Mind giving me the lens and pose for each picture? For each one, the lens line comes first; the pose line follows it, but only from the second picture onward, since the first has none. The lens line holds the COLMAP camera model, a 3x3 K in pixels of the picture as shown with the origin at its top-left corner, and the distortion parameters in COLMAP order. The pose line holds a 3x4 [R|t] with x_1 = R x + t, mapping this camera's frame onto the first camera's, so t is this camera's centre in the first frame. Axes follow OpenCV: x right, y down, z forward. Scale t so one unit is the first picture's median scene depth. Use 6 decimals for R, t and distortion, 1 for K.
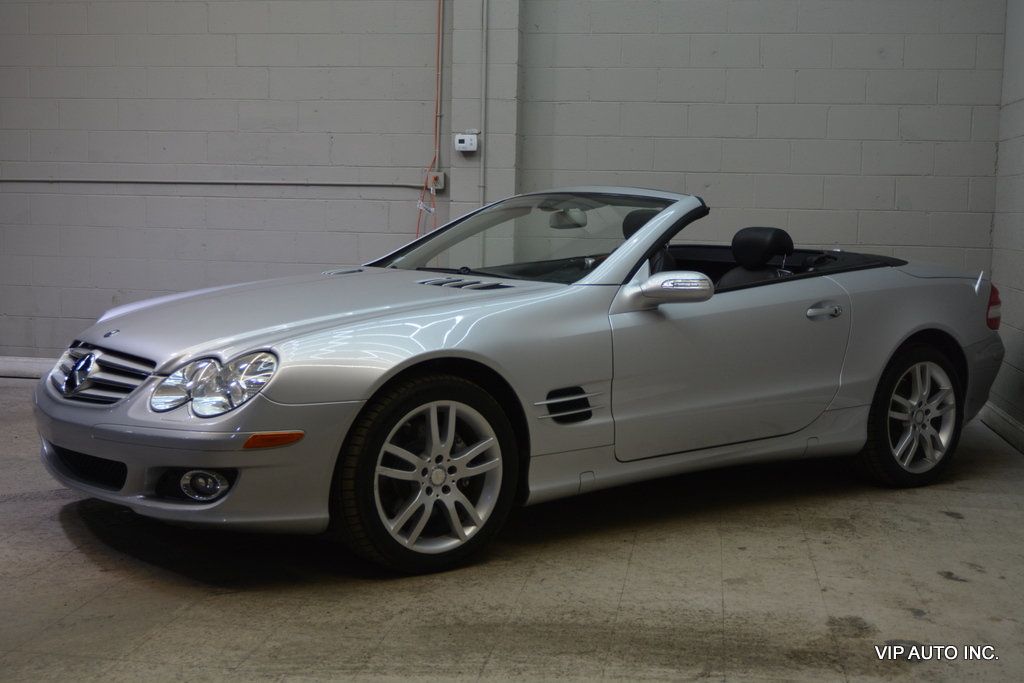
lens RADIAL K [[1306.0, 0, 514.7], [0, 1306.0, 341.2], [0, 0, 1]] dist [-0.004141, 0.004210]
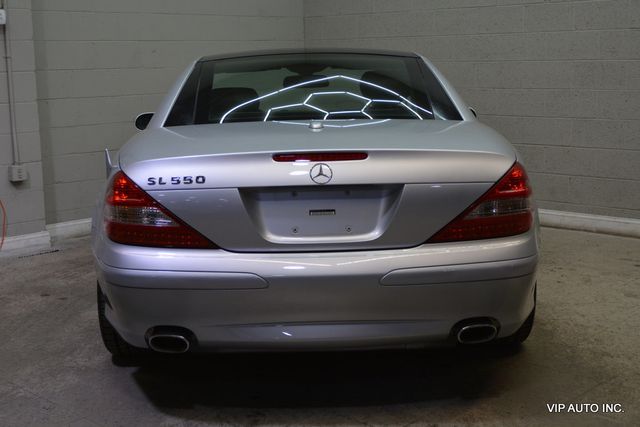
lens RADIAL K [[905.2, 0, 320.1], [0, 905.2, 215.7], [0, 0, 1]] dist [-0.019735, -0.020218]
pose [[0.571899, -0.171552, 0.802185, -0.886341], [0.114293, 0.985014, 0.129168, -0.098549], [-0.812323, 0.017813, 0.582936, 0.620973]]
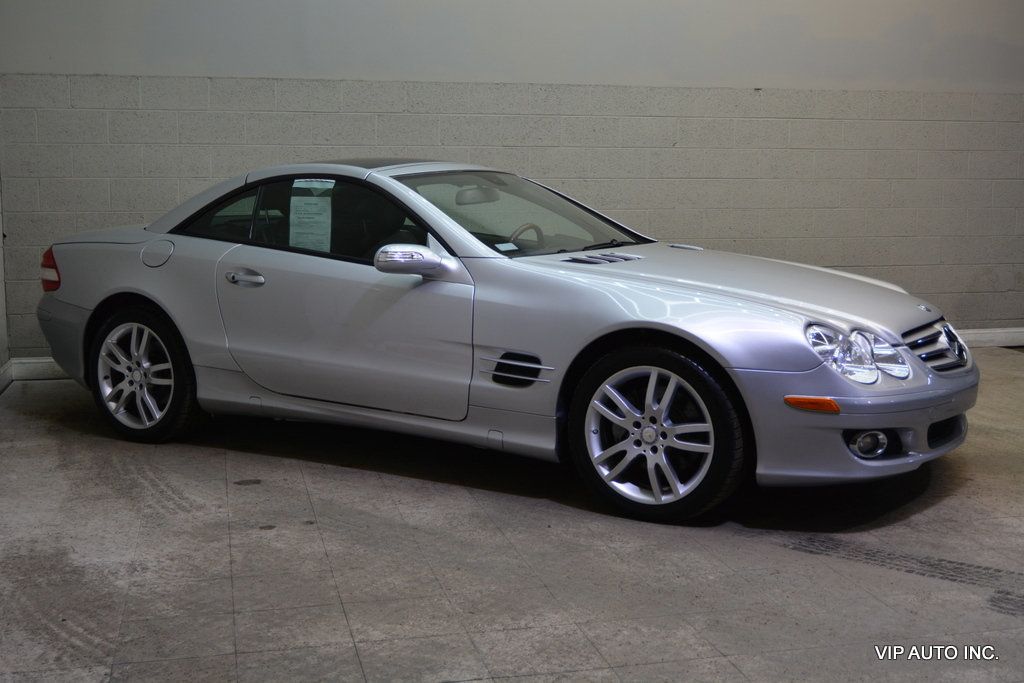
lens RADIAL K [[1197.0, 0, 512.5], [0, 1197.0, 341.9], [0, 0, 1]] dist [-0.004061, 0.001889]
pose [[-0.379687, -0.147929, 0.913211, -1.113025], [0.084813, 0.977410, 0.193591, -0.205924], [-0.921219, 0.150956, -0.358563, 1.690322]]
